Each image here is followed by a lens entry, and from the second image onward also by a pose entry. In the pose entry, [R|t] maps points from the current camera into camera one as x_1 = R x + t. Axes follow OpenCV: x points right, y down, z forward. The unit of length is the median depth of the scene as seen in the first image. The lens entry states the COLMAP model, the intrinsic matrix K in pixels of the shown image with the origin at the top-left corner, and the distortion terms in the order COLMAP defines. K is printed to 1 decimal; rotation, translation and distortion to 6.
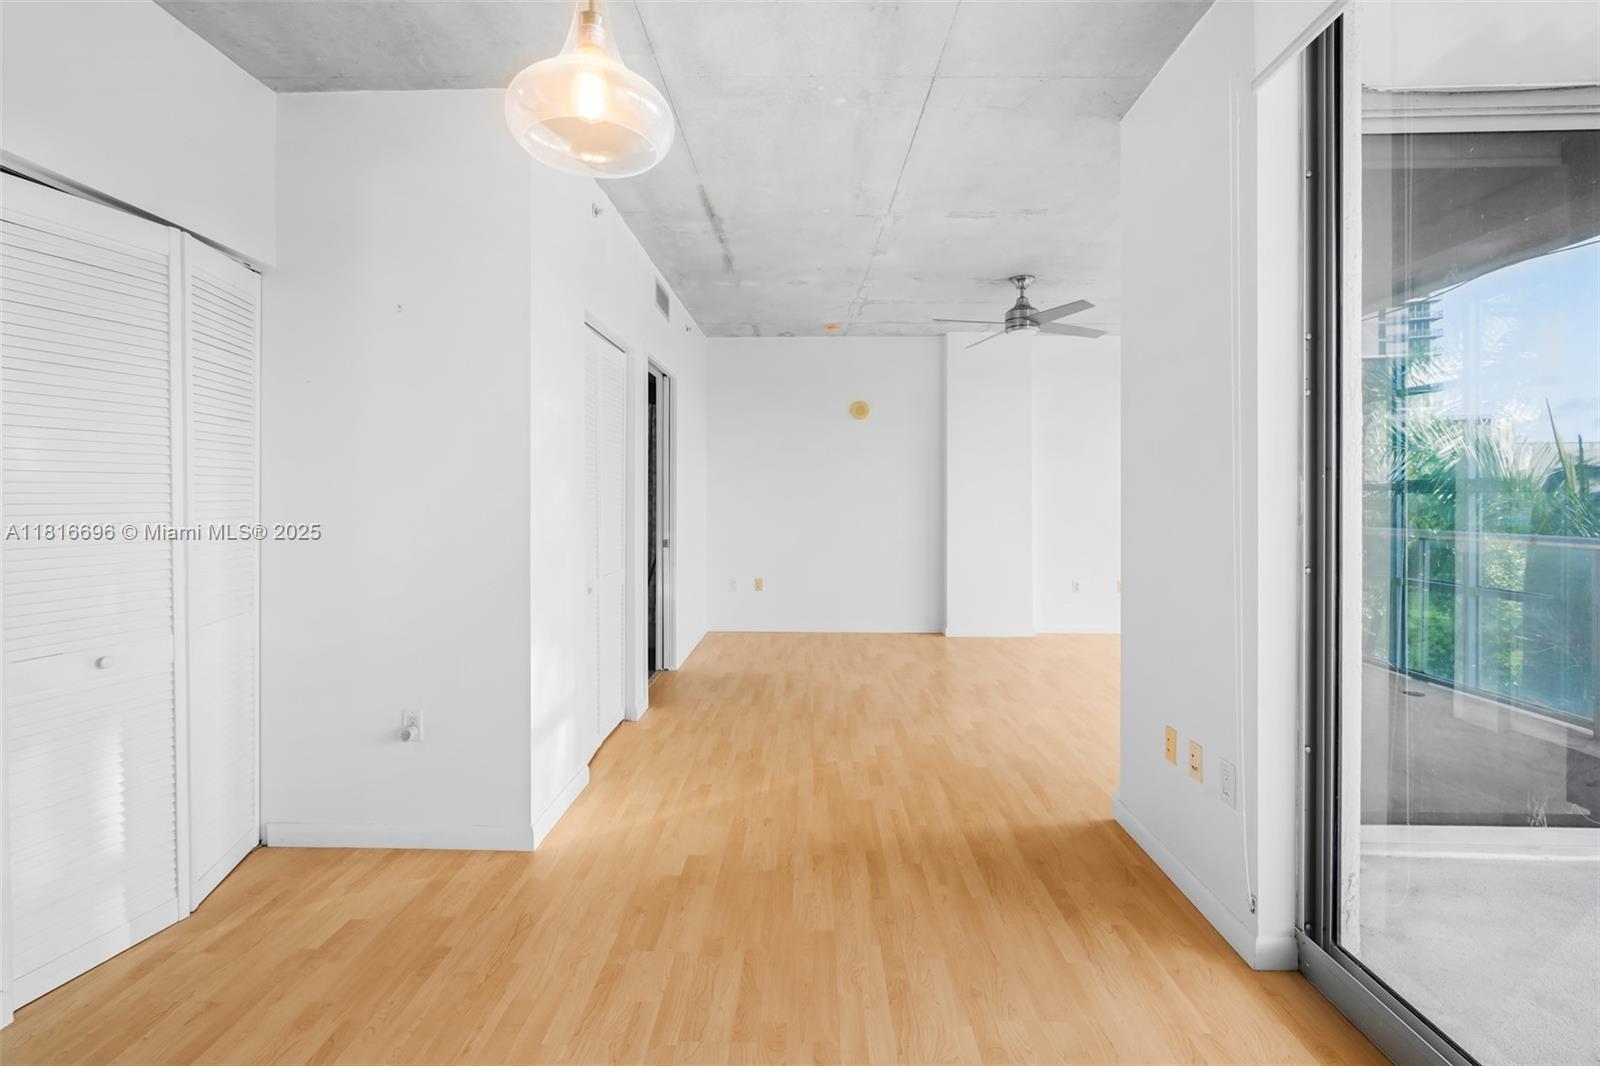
lens RADIAL K [[732.6, 0, 788.3], [0, 732.6, 509.1], [0, 0, 1]] dist [0.001794, 0.000570]
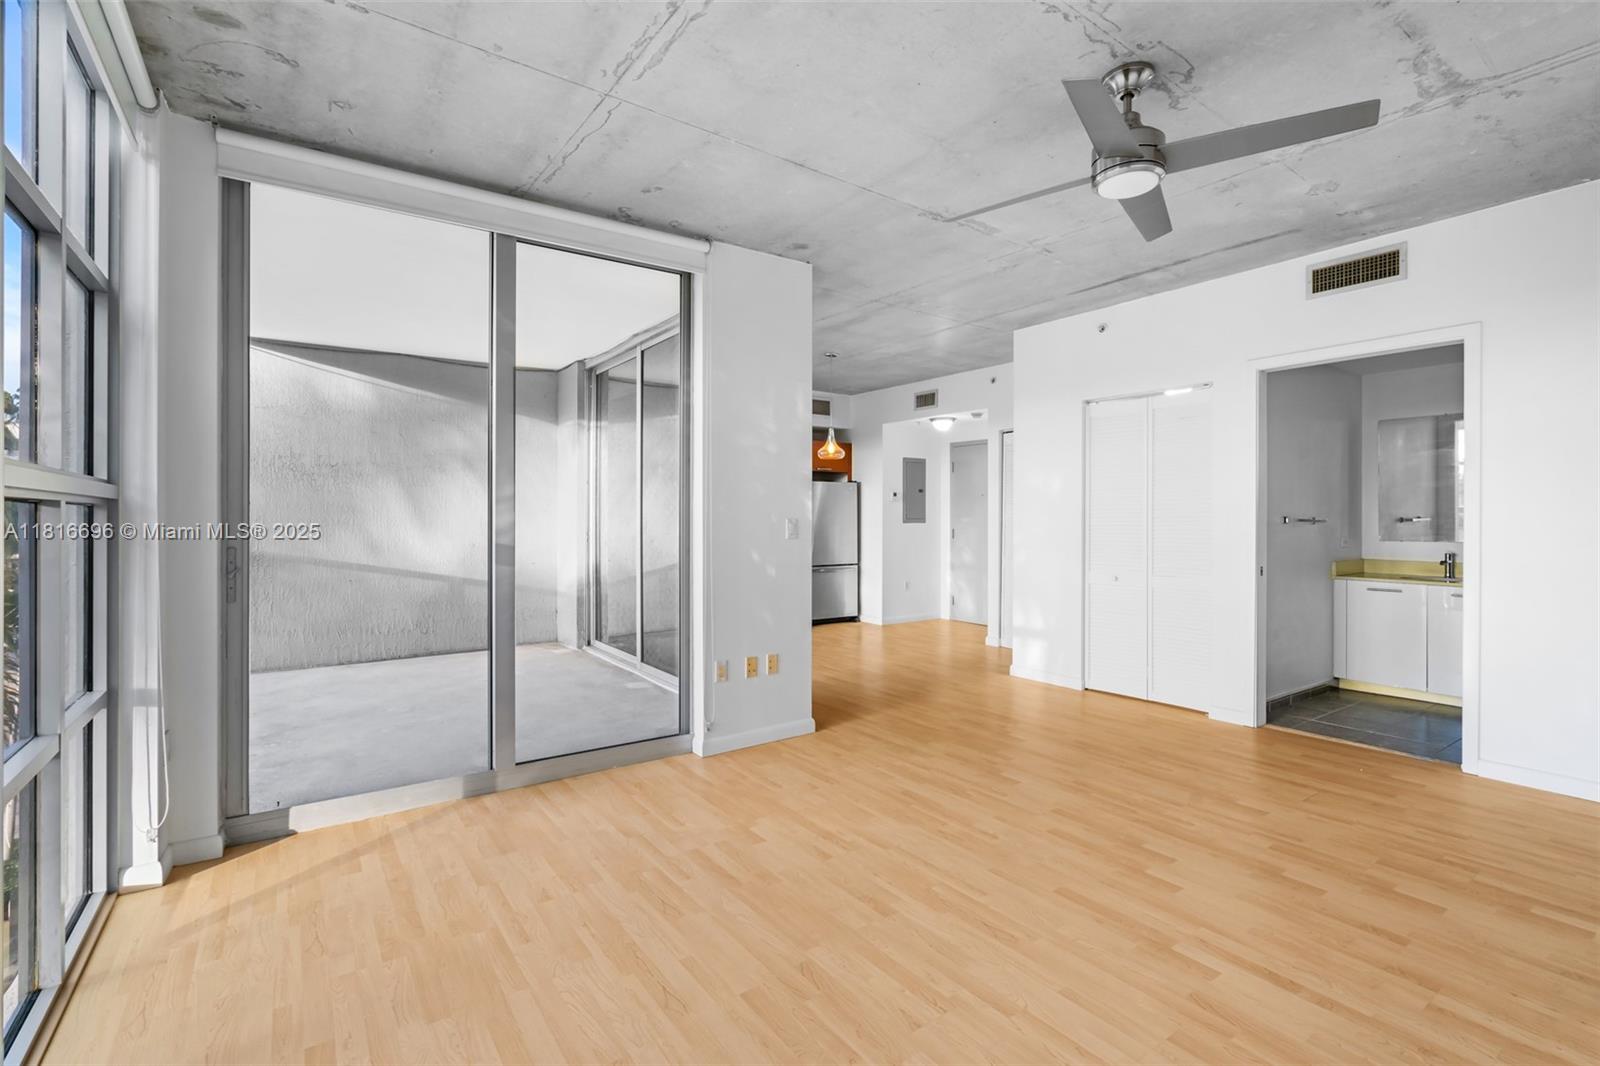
lens RADIAL K [[732.6, 0, 788.3], [0, 732.6, 509.1], [0, 0, 1]] dist [0.001794, 0.000570]
pose [[-0.805119, -0.001947, -0.593110, 1.930819], [-0.002842, 0.999996, 0.000574, -0.049876], [0.593106, 0.002148, -0.805121, 3.041907]]
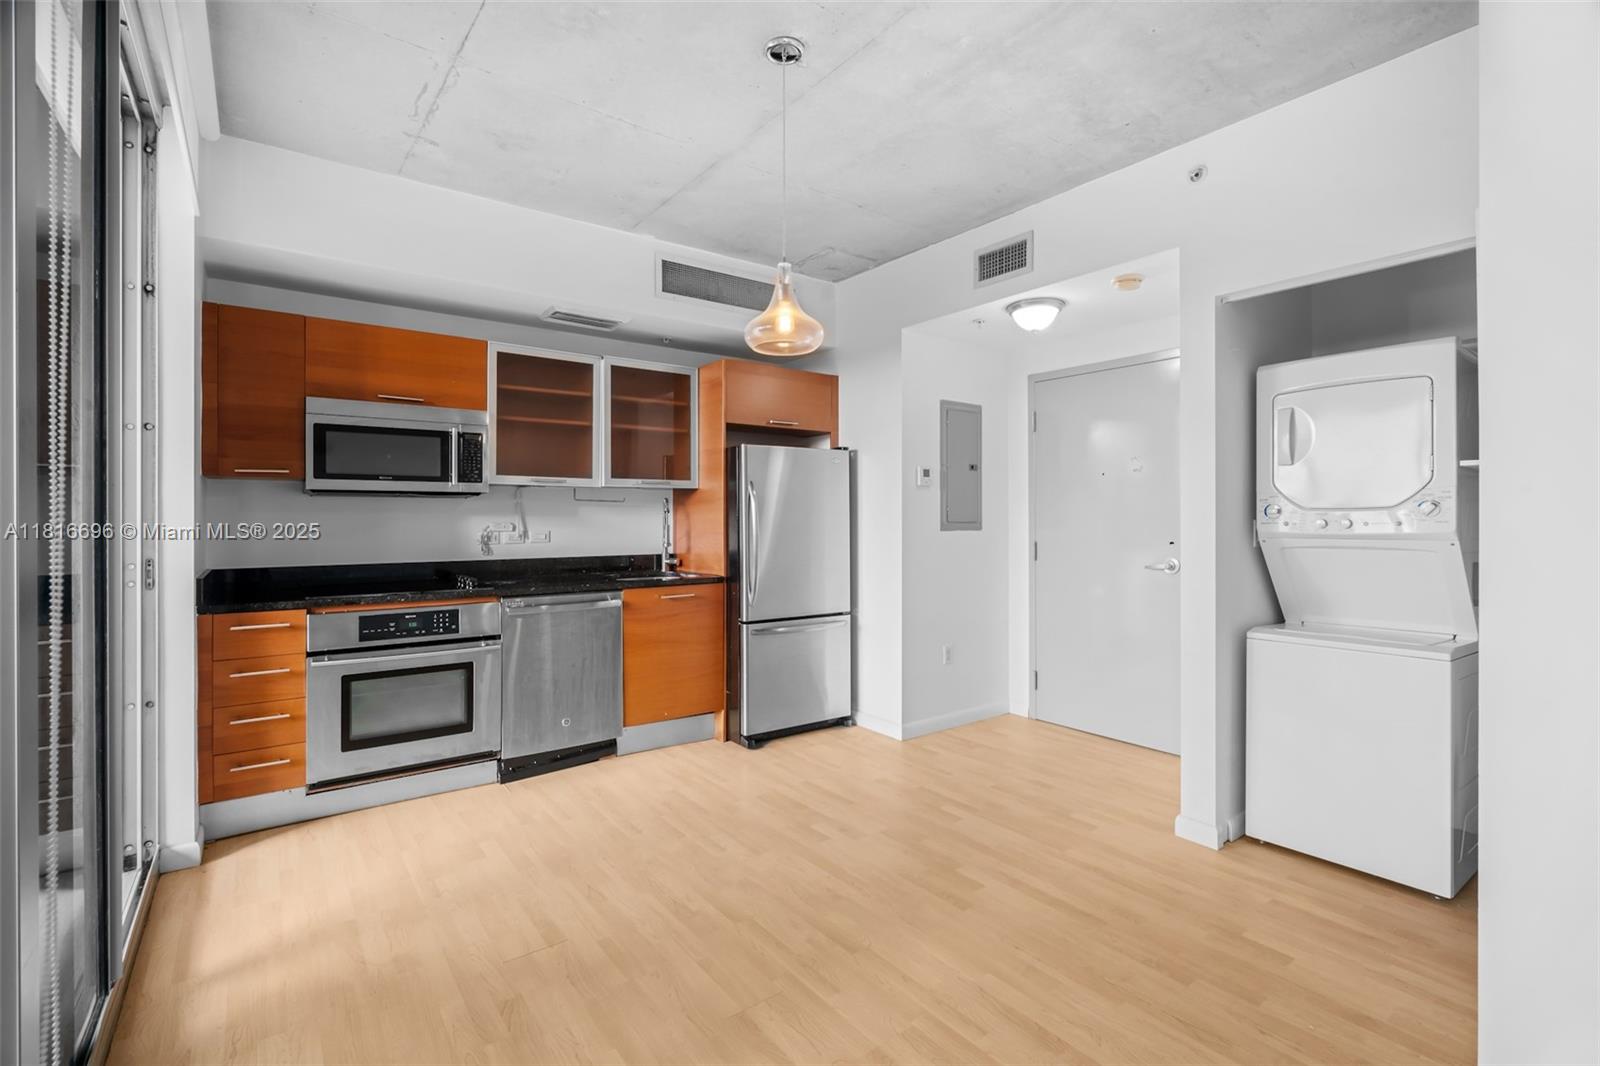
lens RADIAL K [[732.6, 0, 788.3], [0, 732.6, 509.1], [0, 0, 1]] dist [0.001794, 0.000570]
pose [[-0.790340, -0.002475, -0.612664, 0.546097], [-0.000596, 0.999994, -0.003271, -0.024057], [0.612668, -0.002220, -0.790337, 1.443713]]
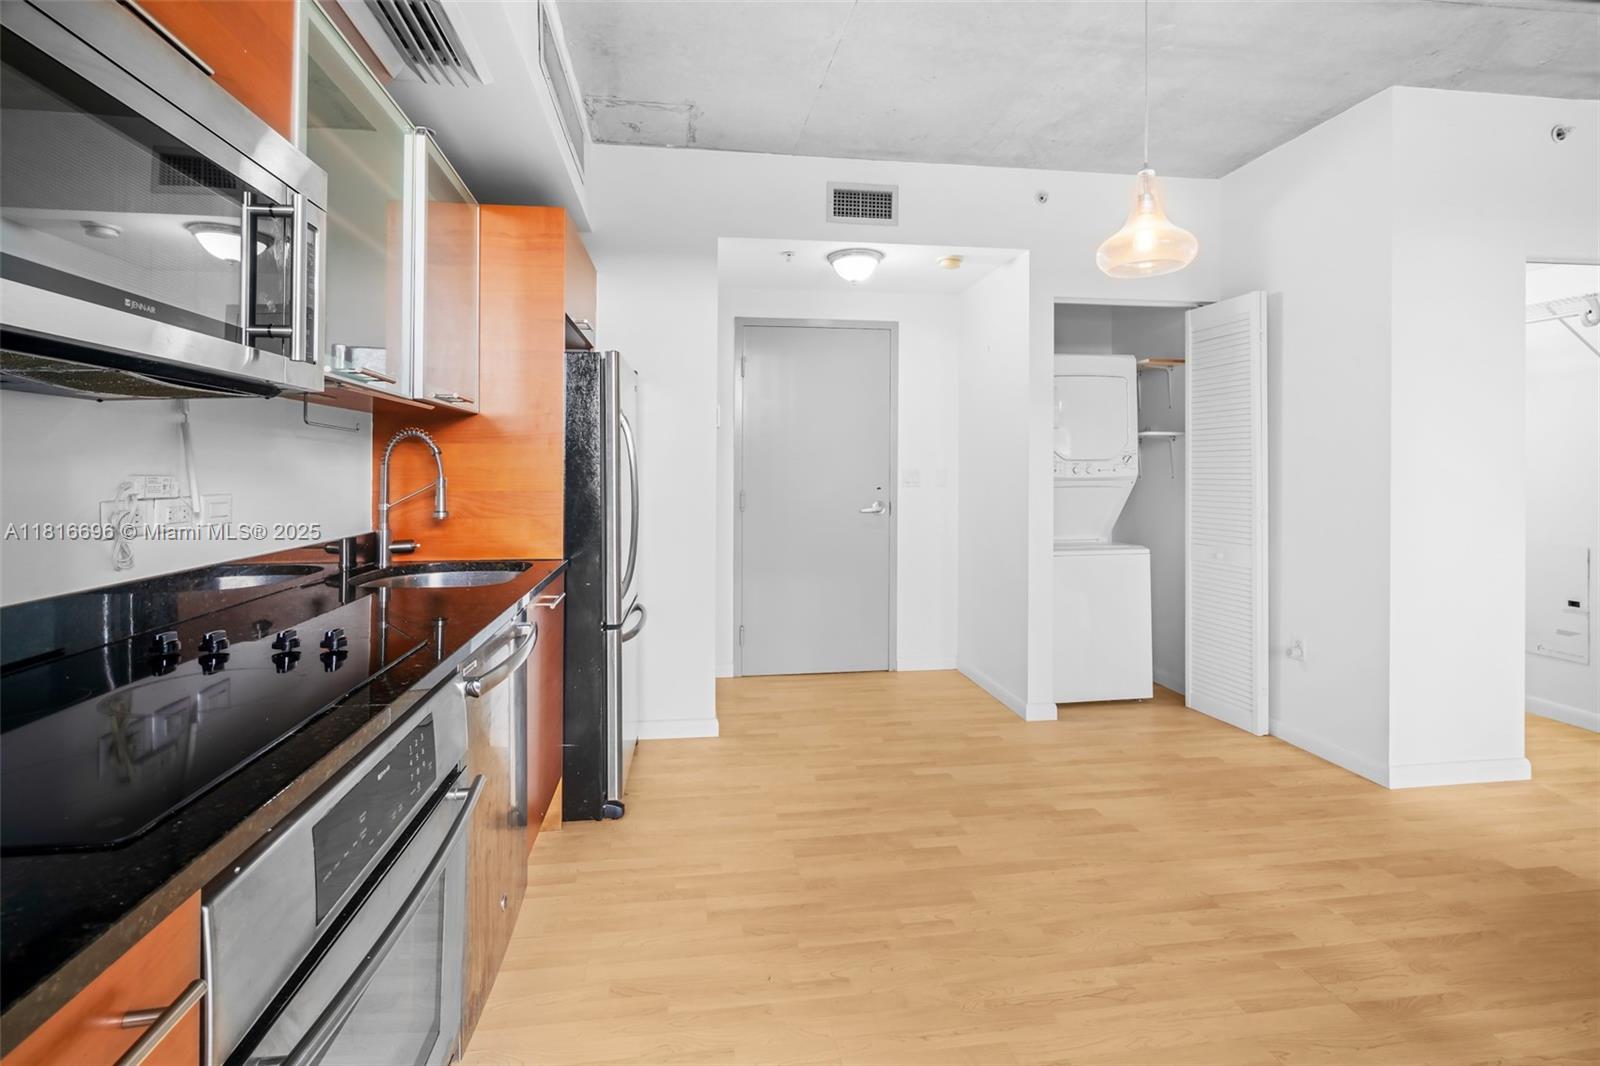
lens RADIAL K [[747.9, 0, 781.3], [0, 747.9, 465.0], [0, 0, 1]] dist [0.000990, 0.001272]
pose [[0.168914, -0.001032, -0.985630, 0.763005], [-0.007750, 0.999967, -0.002375, -0.006508], [0.985600, 0.008040, 0.168900, -0.107122]]
